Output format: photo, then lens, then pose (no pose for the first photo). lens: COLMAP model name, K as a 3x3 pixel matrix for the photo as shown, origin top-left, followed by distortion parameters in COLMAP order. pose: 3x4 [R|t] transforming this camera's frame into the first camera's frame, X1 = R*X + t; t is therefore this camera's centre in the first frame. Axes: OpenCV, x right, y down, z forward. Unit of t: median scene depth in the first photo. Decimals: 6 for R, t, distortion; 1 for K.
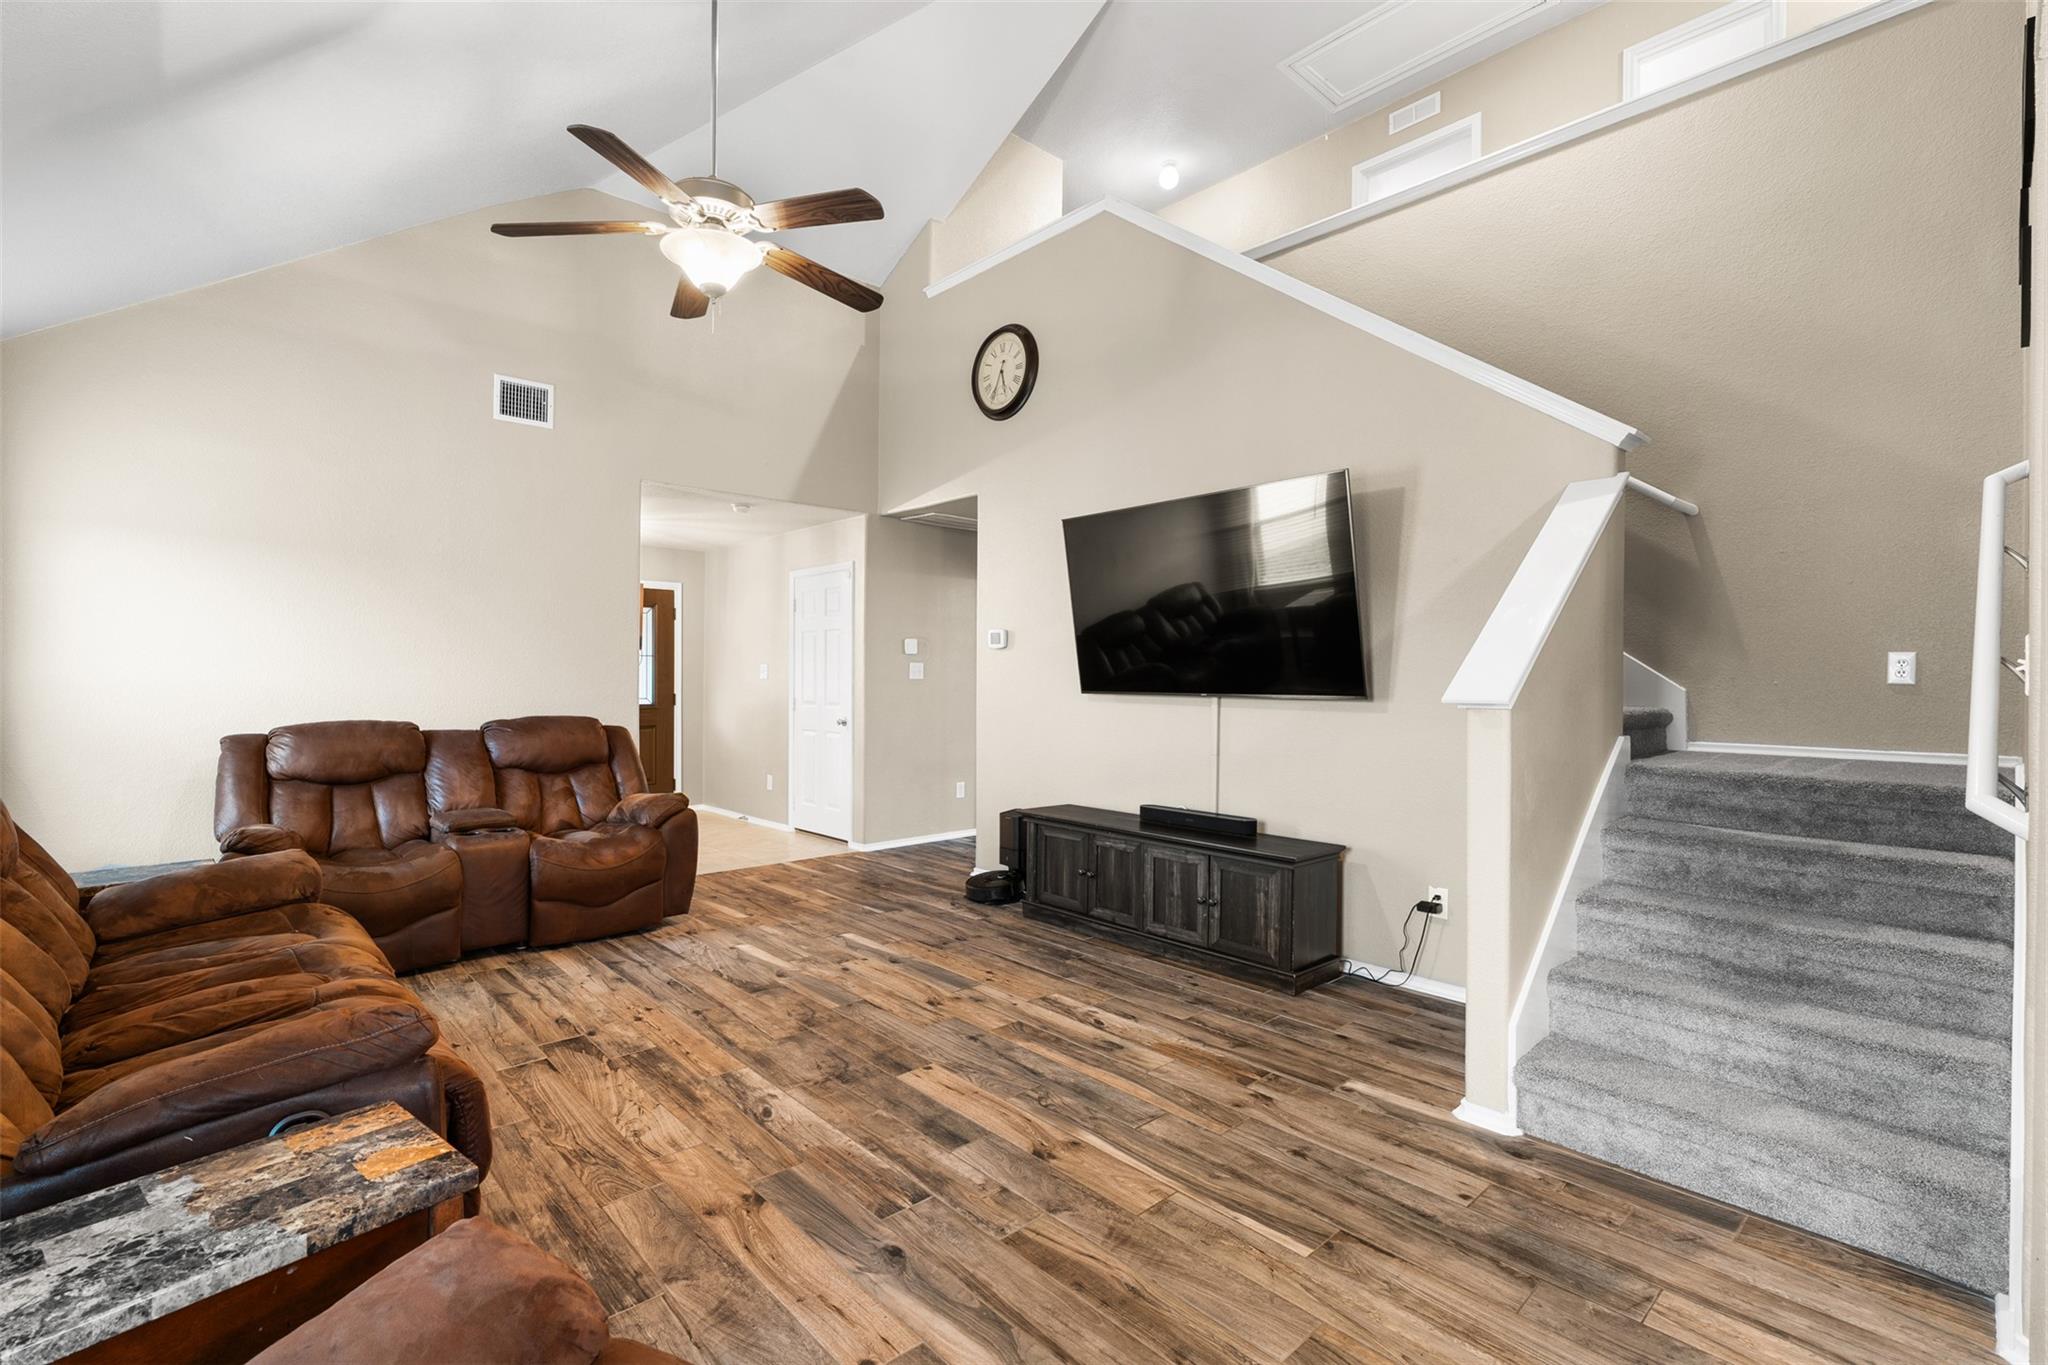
lens RADIAL K [[918.6, 0, 1034.7], [0, 918.6, 679.7], [0, 0, 1]] dist [-0.006607, 0.002238]
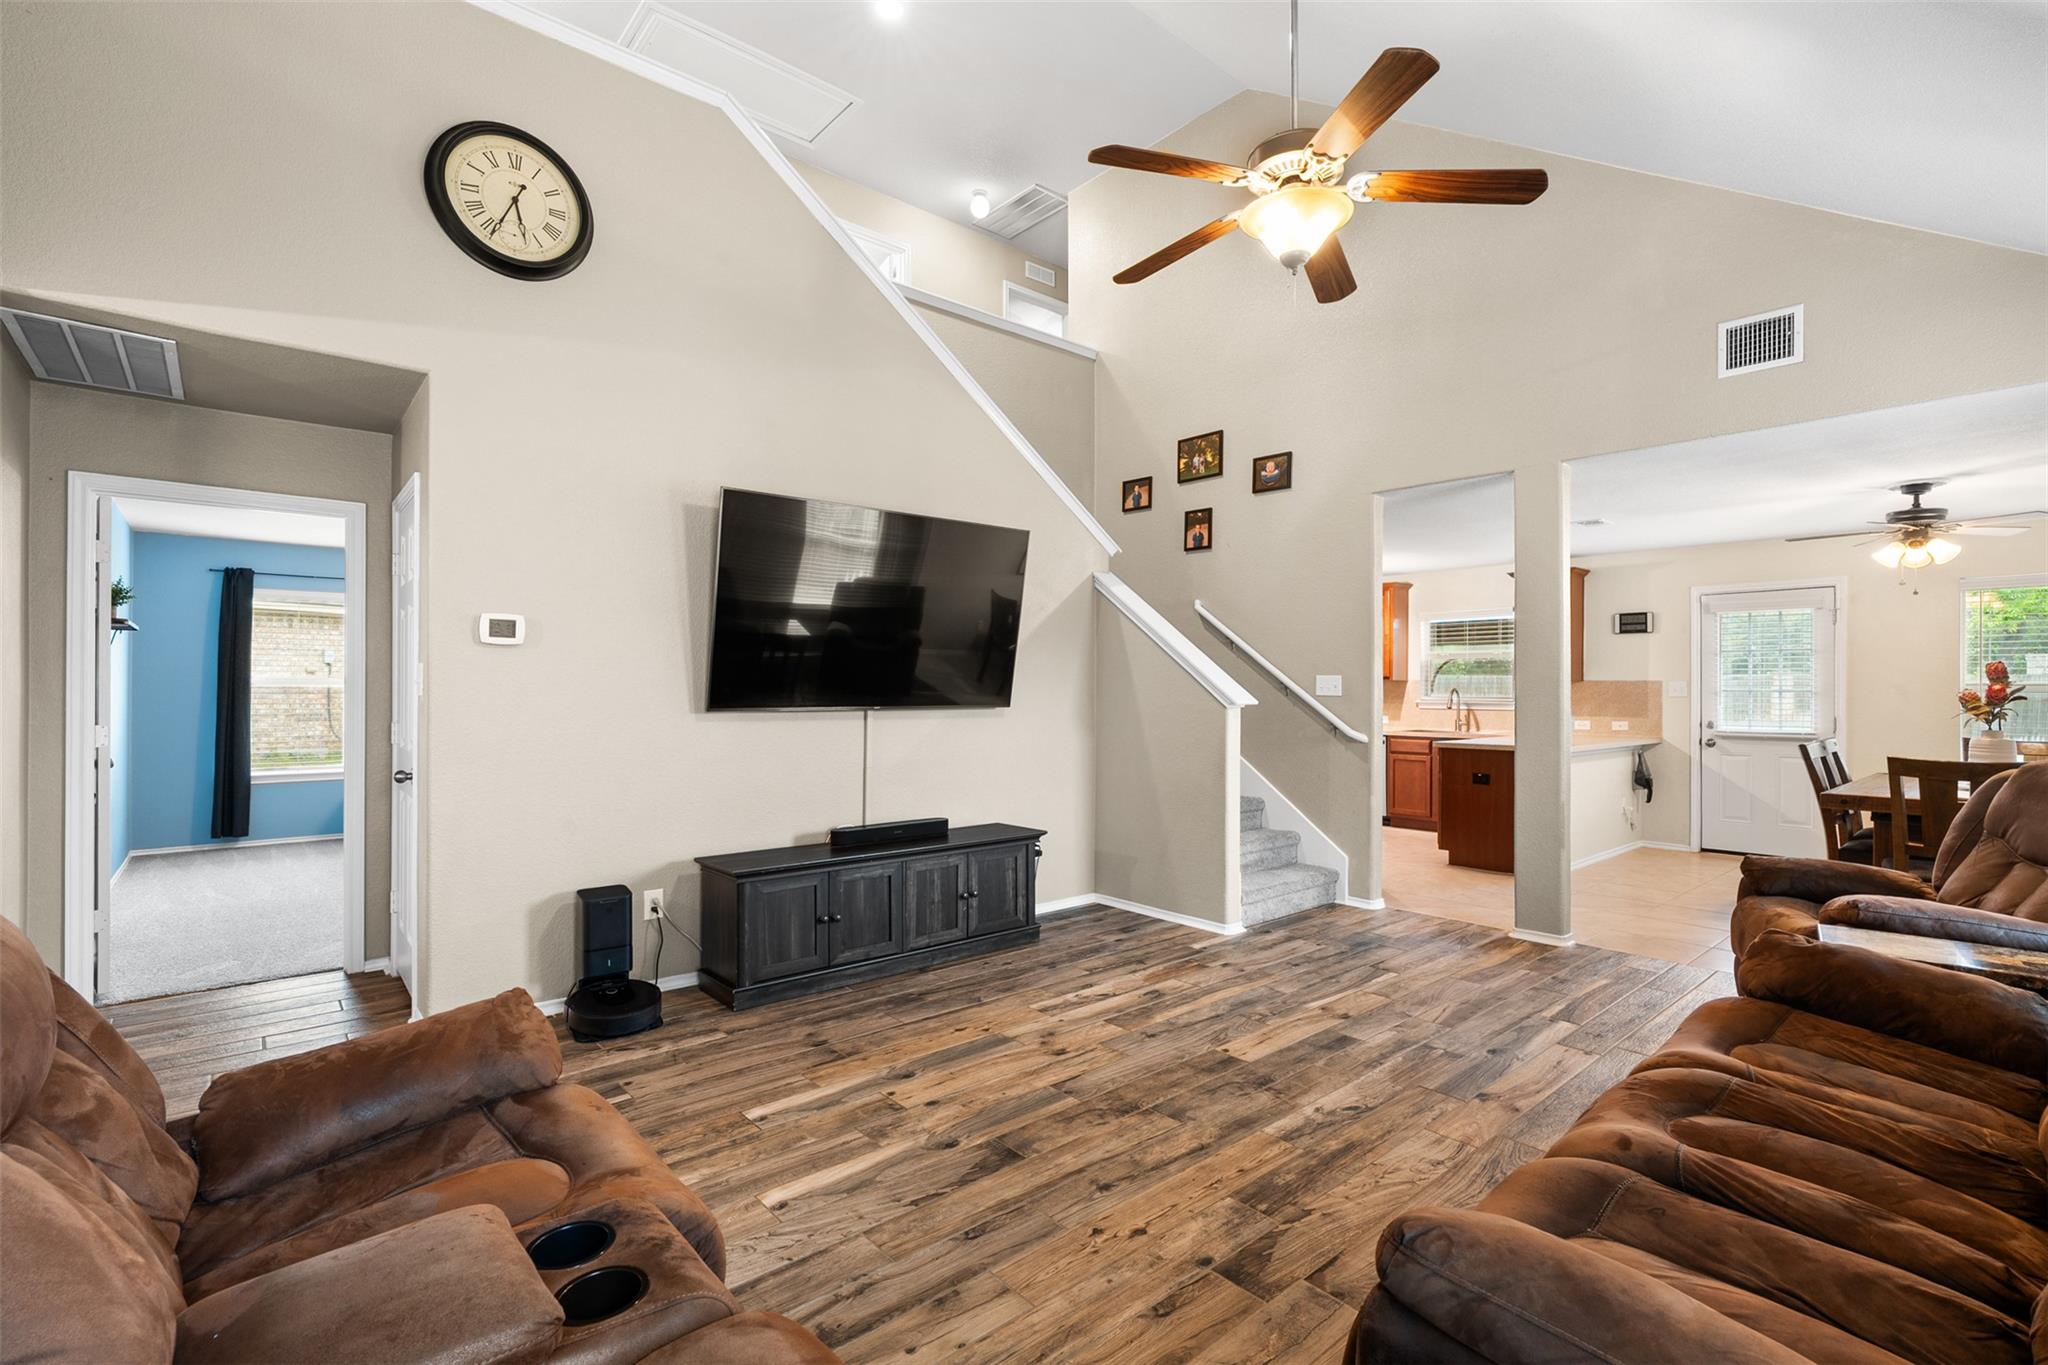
lens RADIAL K [[918.6, 0, 1018.4], [0, 918.6, 694.1], [0, 0, 1]] dist [-0.006607, 0.002238]
pose [[0.043733, -0.011653, 0.998975, -0.997803], [0.001027, 0.999932, 0.011619, -0.013412], [-0.999043, 0.000518, 0.043742, 0.981465]]
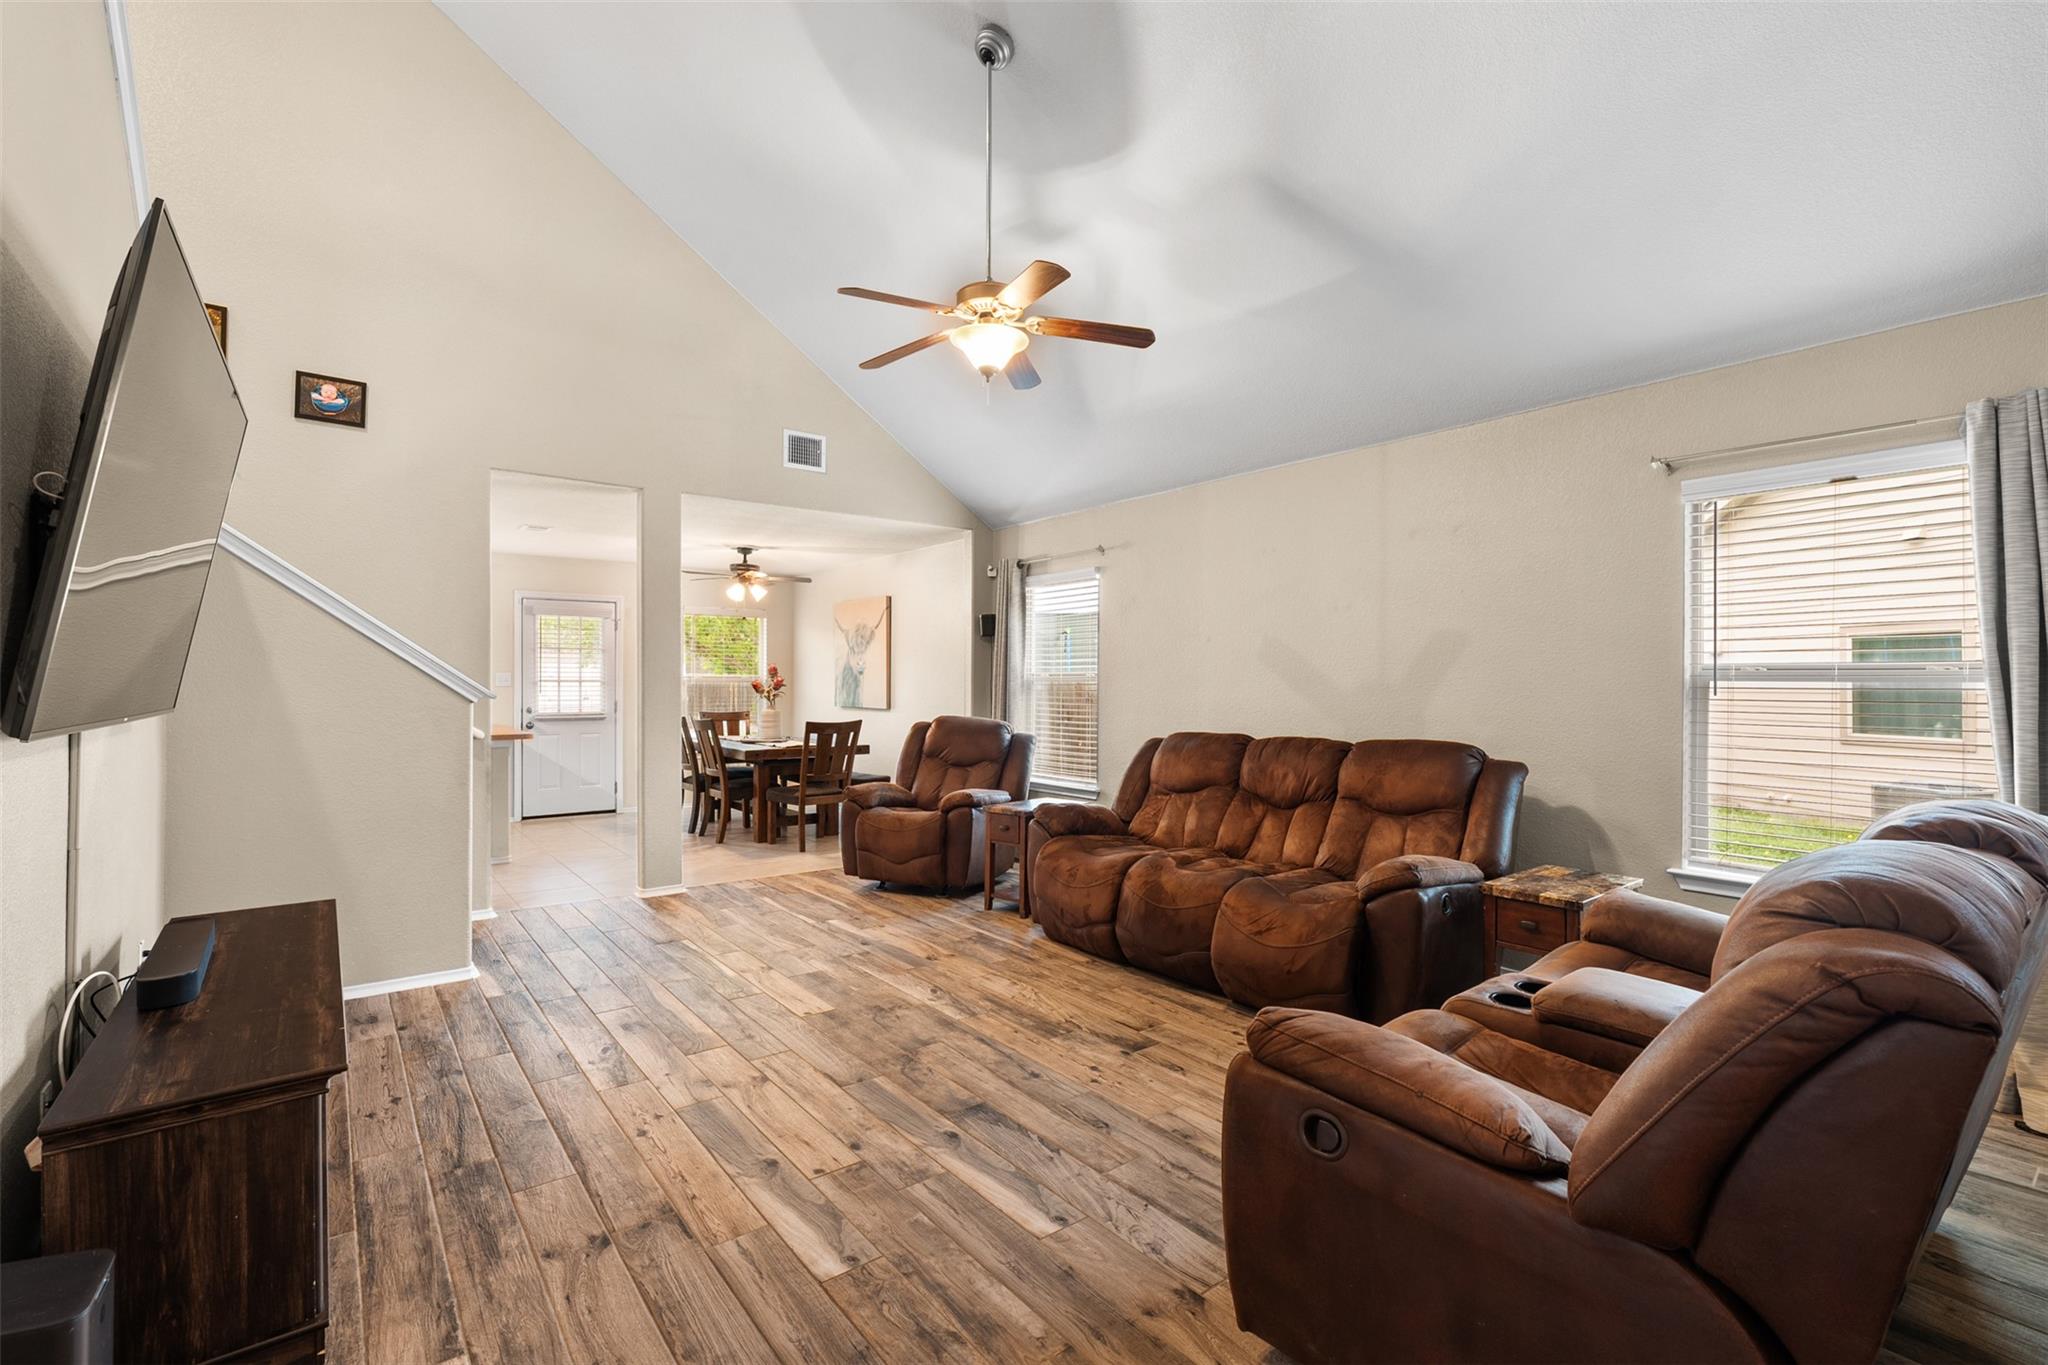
lens RADIAL K [[918.6, 0, 1034.1], [0, 918.6, 675.7], [0, 0, 1]] dist [-0.006607, 0.002238]
pose [[-0.996103, -0.007958, 0.087836, -0.417841], [-0.008321, 0.999958, -0.003760, -0.011019], [-0.087803, -0.004476, -0.996128, 1.770642]]
